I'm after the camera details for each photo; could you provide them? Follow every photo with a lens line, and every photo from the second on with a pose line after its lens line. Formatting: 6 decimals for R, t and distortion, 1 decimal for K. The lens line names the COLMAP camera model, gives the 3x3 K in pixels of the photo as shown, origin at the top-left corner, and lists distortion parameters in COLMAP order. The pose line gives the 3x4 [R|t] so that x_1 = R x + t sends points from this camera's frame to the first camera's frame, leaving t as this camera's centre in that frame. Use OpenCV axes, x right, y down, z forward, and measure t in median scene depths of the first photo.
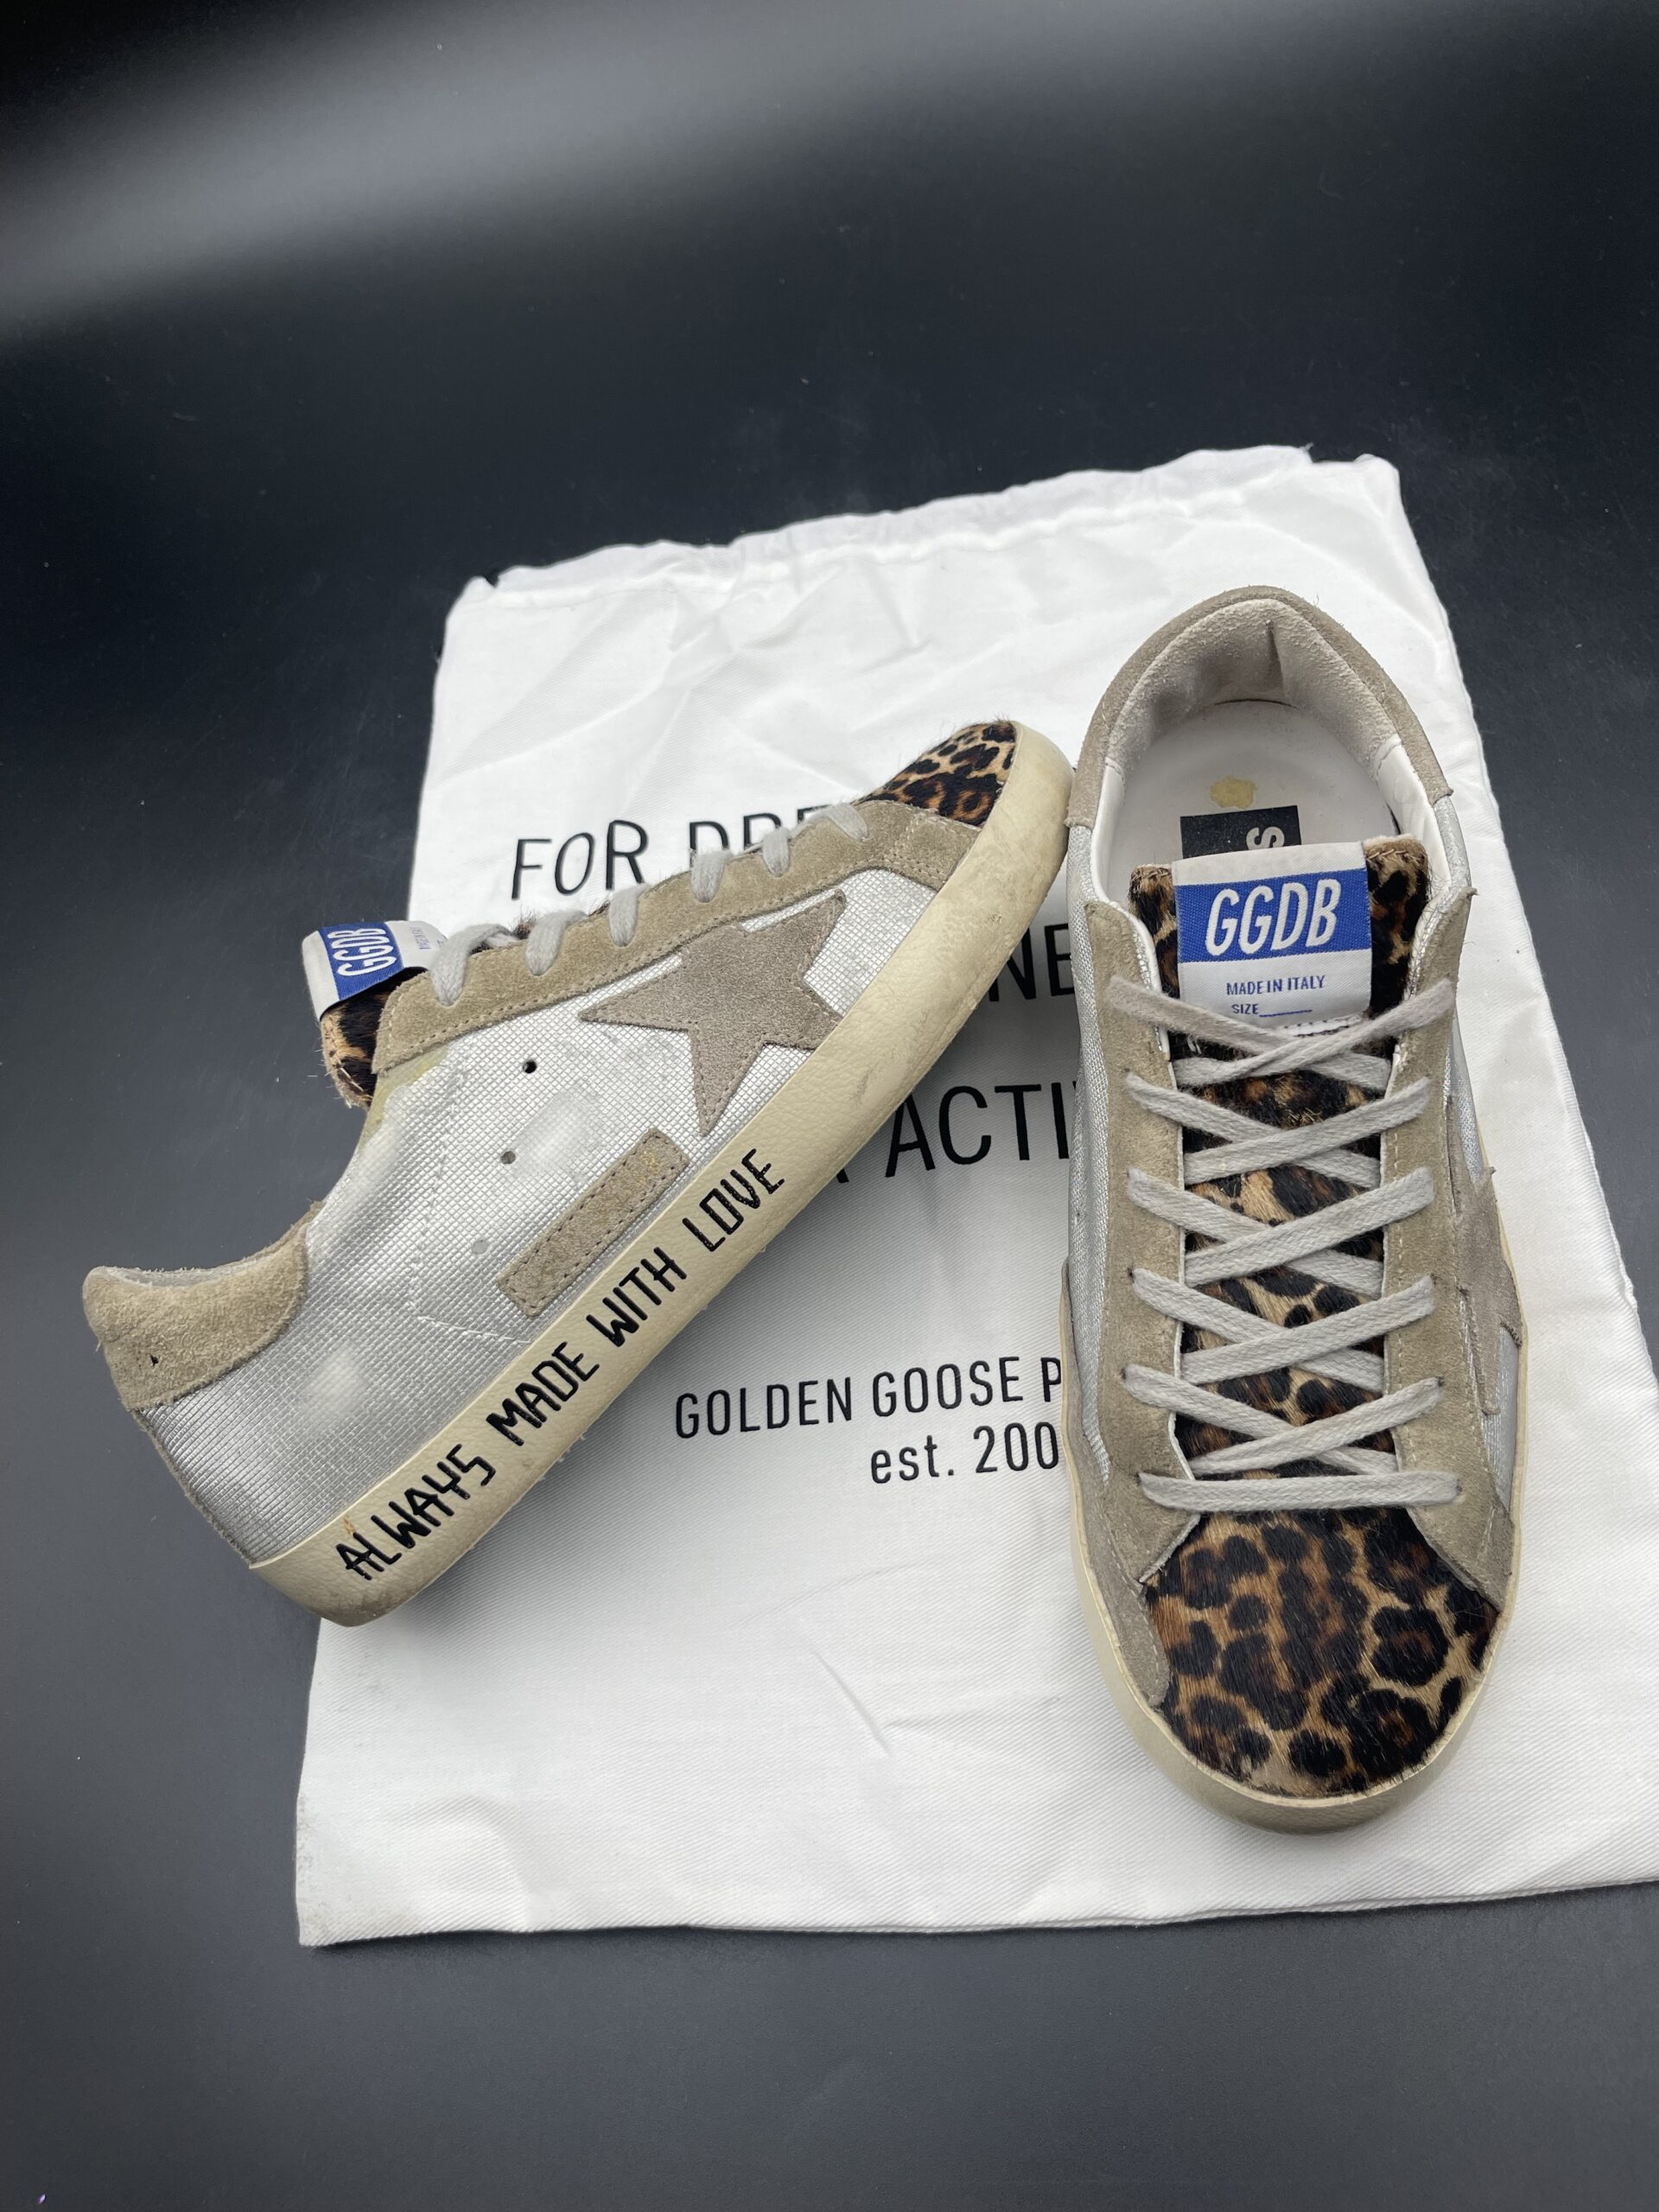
lens RADIAL K [[1727.8, 0, 829.5], [0, 1727.8, 1106.0], [0, 0, 1]] dist [0.053011, -0.154701]
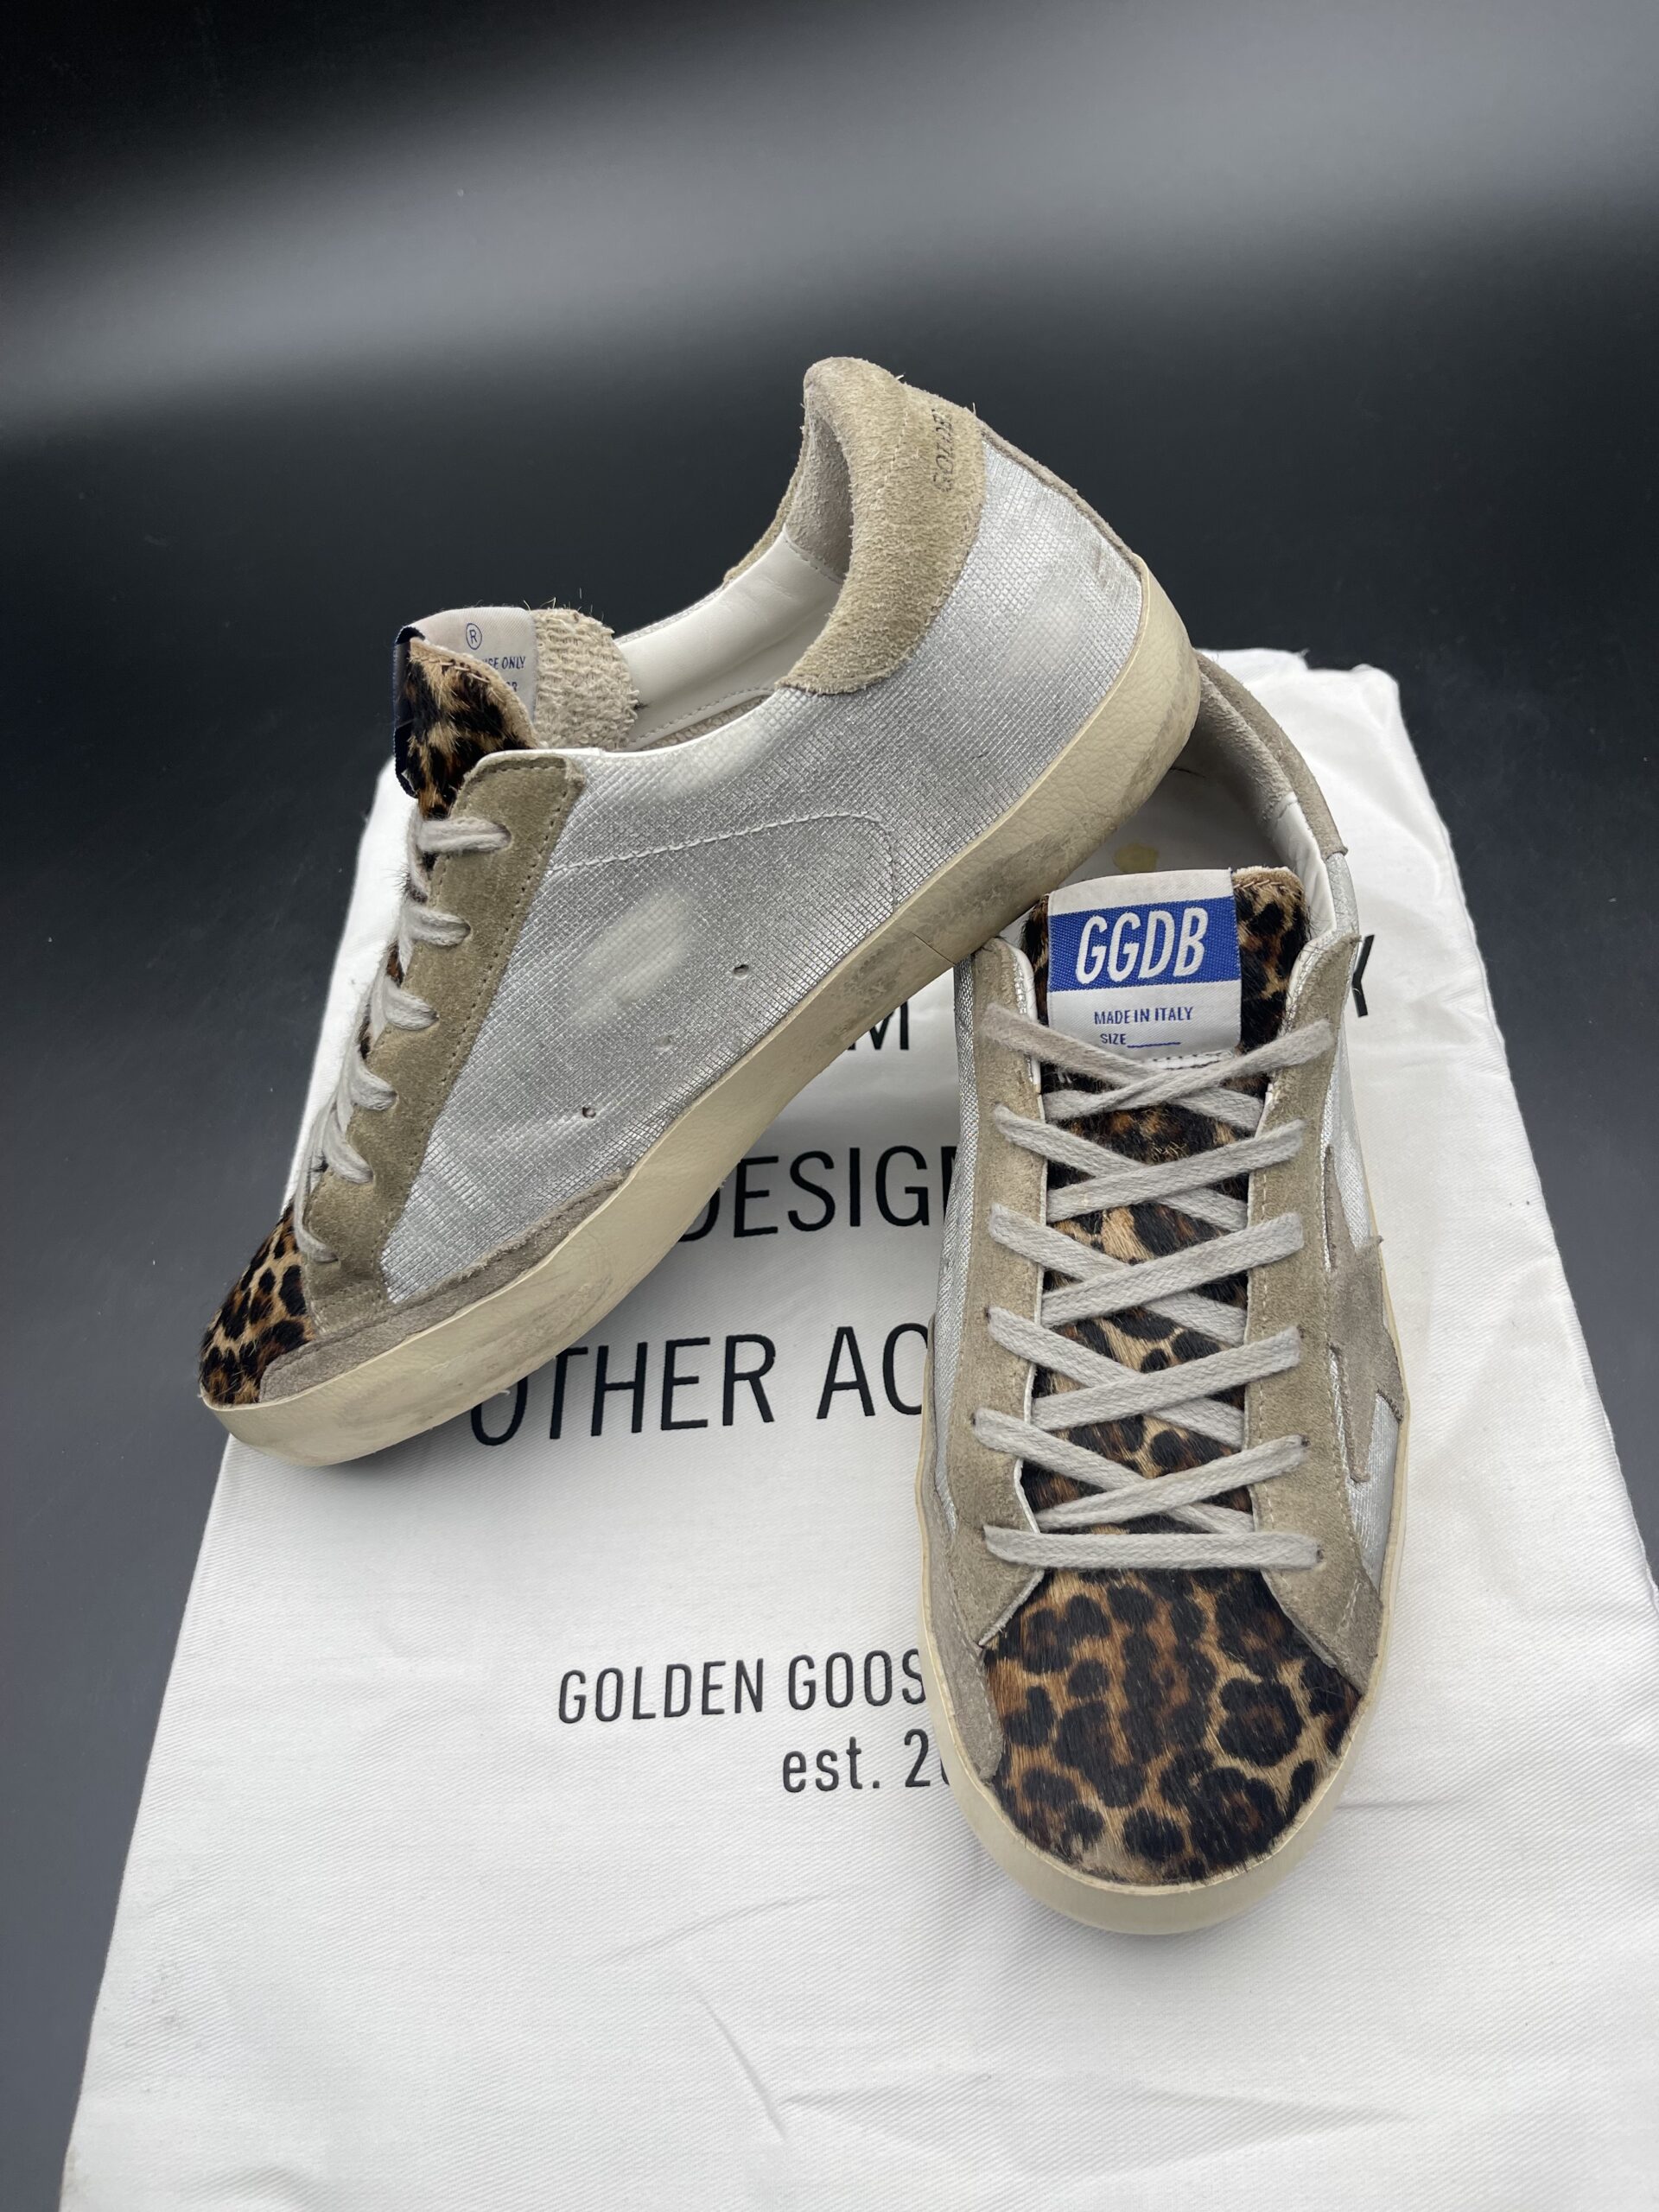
lens RADIAL K [[1735.9, 0, 829.5], [0, 1735.9, 1106.0], [0, 0, 1]] dist [-0.017049, -0.000272]
pose [[0.998608, 0.052727, 0.001194, 0.079106], [-0.052349, 0.993703, -0.099067, 0.080040], [-0.006410, 0.098867, 0.995080, 0.045905]]
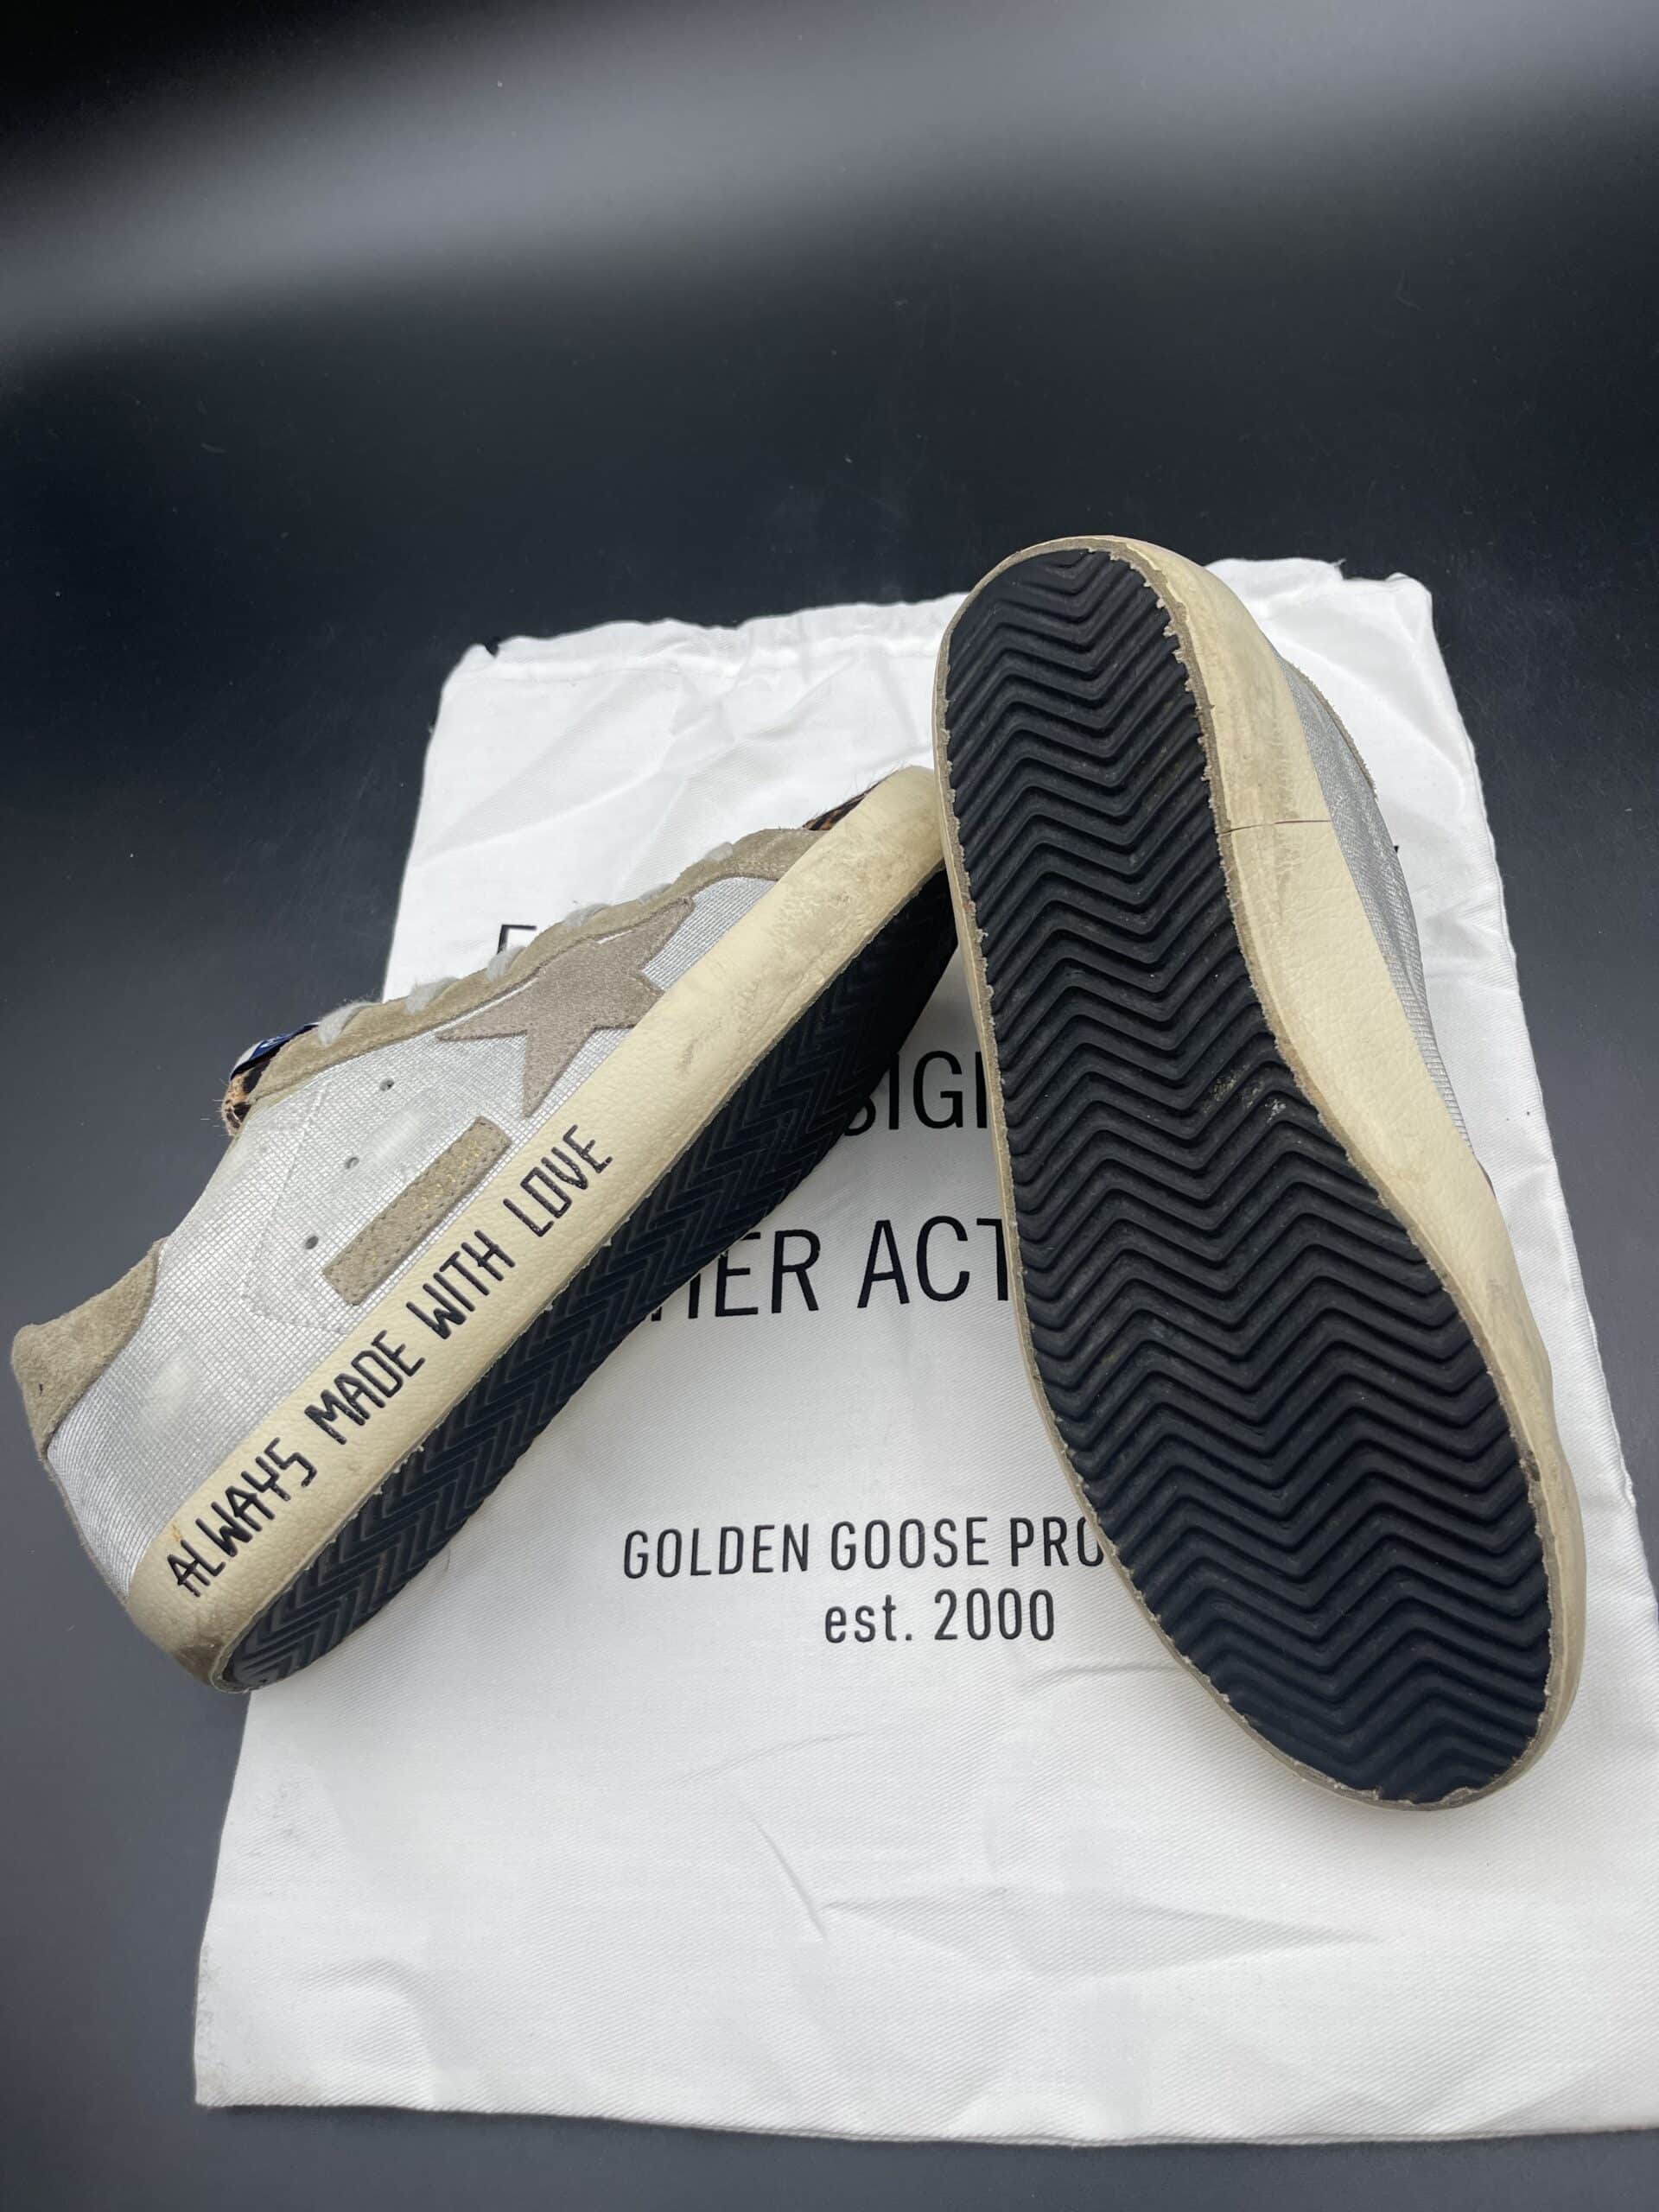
lens RADIAL K [[1735.9, 0, 829.5], [0, 1735.9, 1106.0], [0, 0, 1]] dist [-0.017049, -0.000272]
pose [[0.938964, -0.153366, -0.307937, 0.401465], [0.034279, 0.932384, -0.359841, 0.379138], [0.342303, 0.327322, 0.880732, 0.190349]]
